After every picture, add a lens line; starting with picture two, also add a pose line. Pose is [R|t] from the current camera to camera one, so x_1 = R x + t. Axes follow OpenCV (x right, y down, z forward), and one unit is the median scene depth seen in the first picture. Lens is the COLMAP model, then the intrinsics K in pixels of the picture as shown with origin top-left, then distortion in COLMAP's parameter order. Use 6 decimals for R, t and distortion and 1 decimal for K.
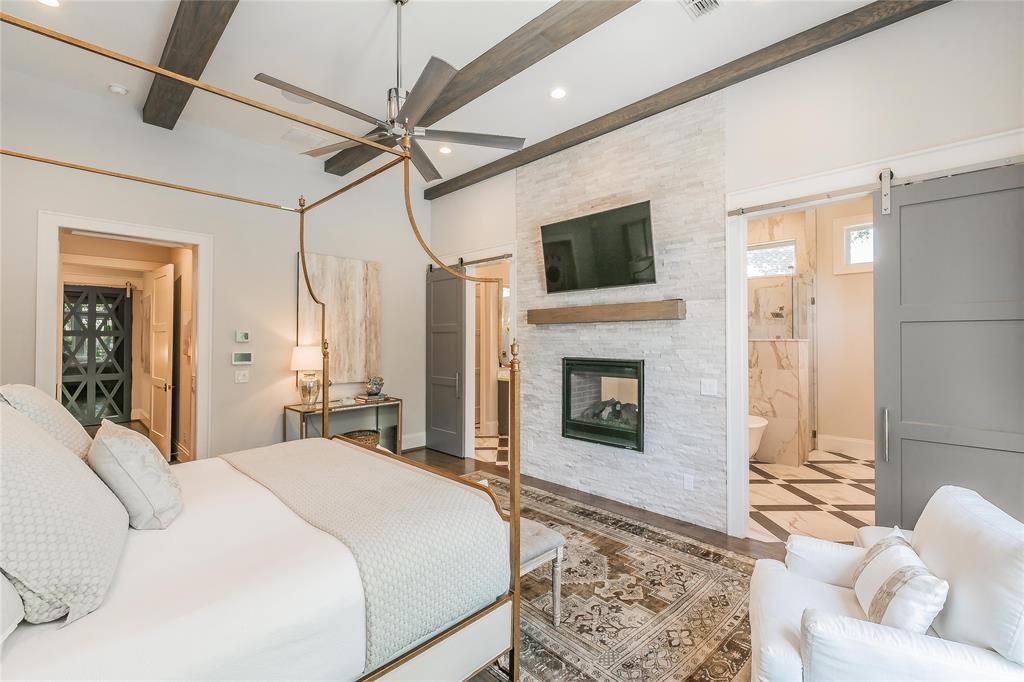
lens RADIAL K [[441.1, 0, 513.7], [0, 441.1, 339.1], [0, 0, 1]] dist [-0.000732, -0.000143]
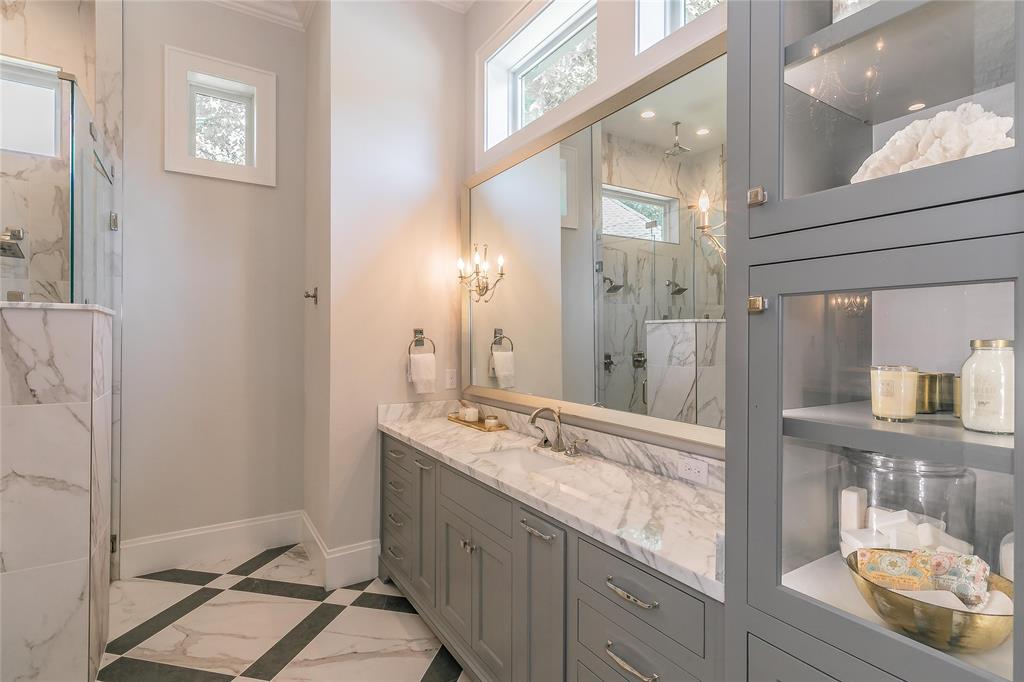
lens RADIAL K [[500.4, 0, 513.6], [0, 500.4, 339.6], [0, 0, 1]] dist [0.003043, 0.000698]
pose [[0.221939, 0.002089, 0.975058, 0.308500], [-0.010700, 0.999943, 0.000293, 0.019318], [-0.975002, -0.010498, 0.221949, 0.534762]]
